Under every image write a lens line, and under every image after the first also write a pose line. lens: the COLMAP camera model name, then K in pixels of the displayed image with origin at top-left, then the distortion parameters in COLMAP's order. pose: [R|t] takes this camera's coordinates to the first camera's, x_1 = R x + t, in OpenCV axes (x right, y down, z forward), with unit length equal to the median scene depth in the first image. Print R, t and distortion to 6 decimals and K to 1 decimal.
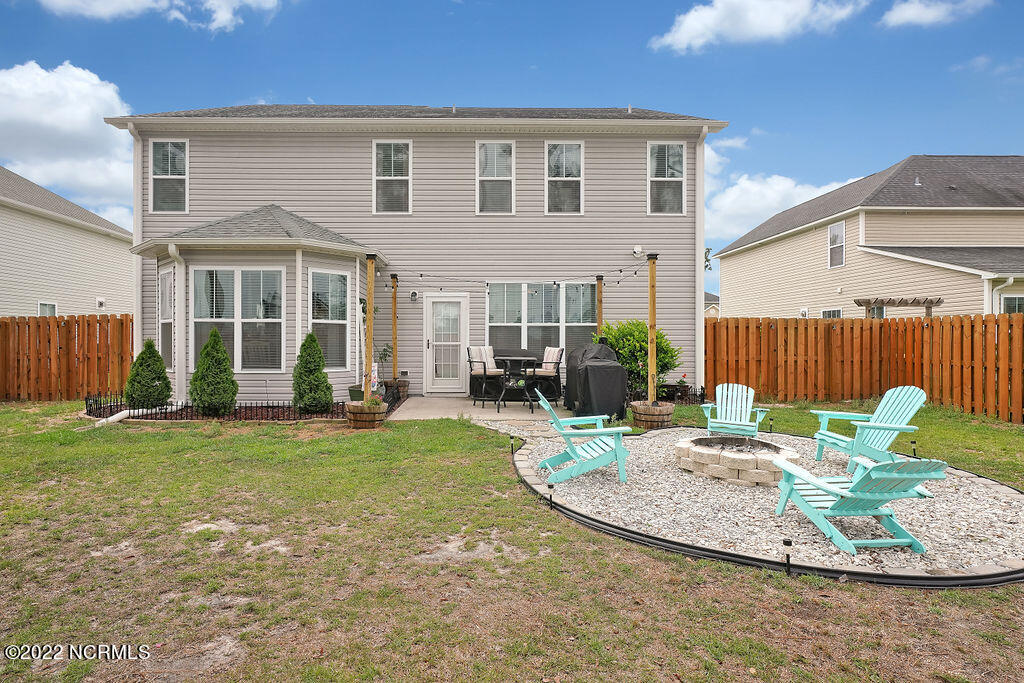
lens RADIAL K [[467.8, 0, 511.0], [0, 467.8, 335.7], [0, 0, 1]] dist [-0.003043, -0.000374]
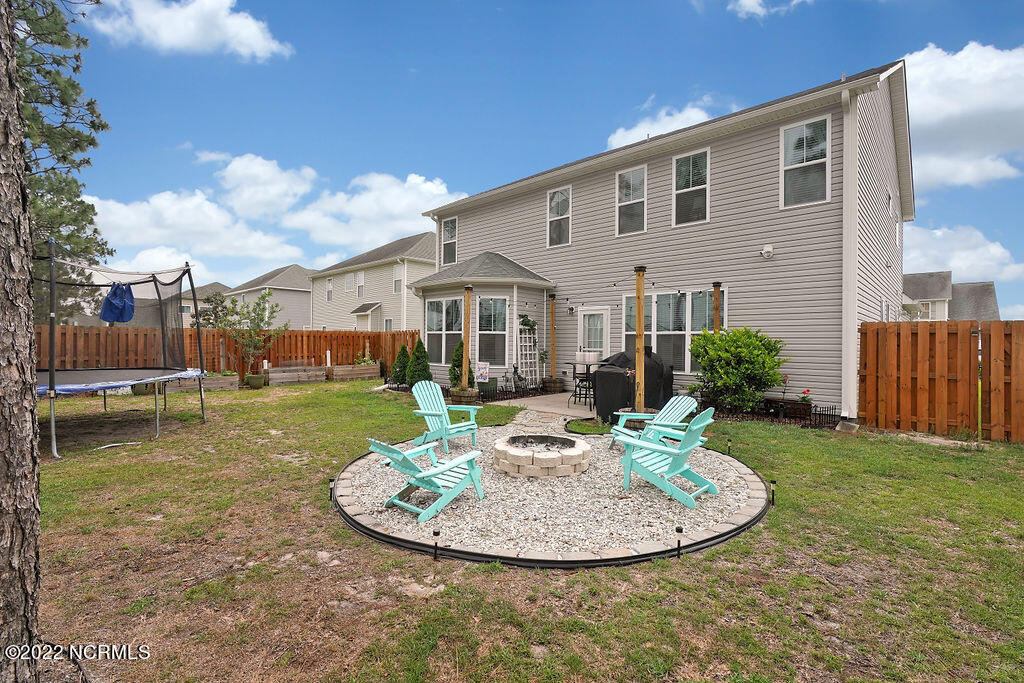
lens RADIAL K [[467.8, 0, 513.9], [0, 467.8, 339.4], [0, 0, 1]] dist [-0.003043, -0.000374]
pose [[0.721734, 0.001703, -0.692168, 0.540459], [-0.008432, 0.999944, -0.006332, 0.000379], [0.692119, 0.010407, 0.721708, 0.004186]]
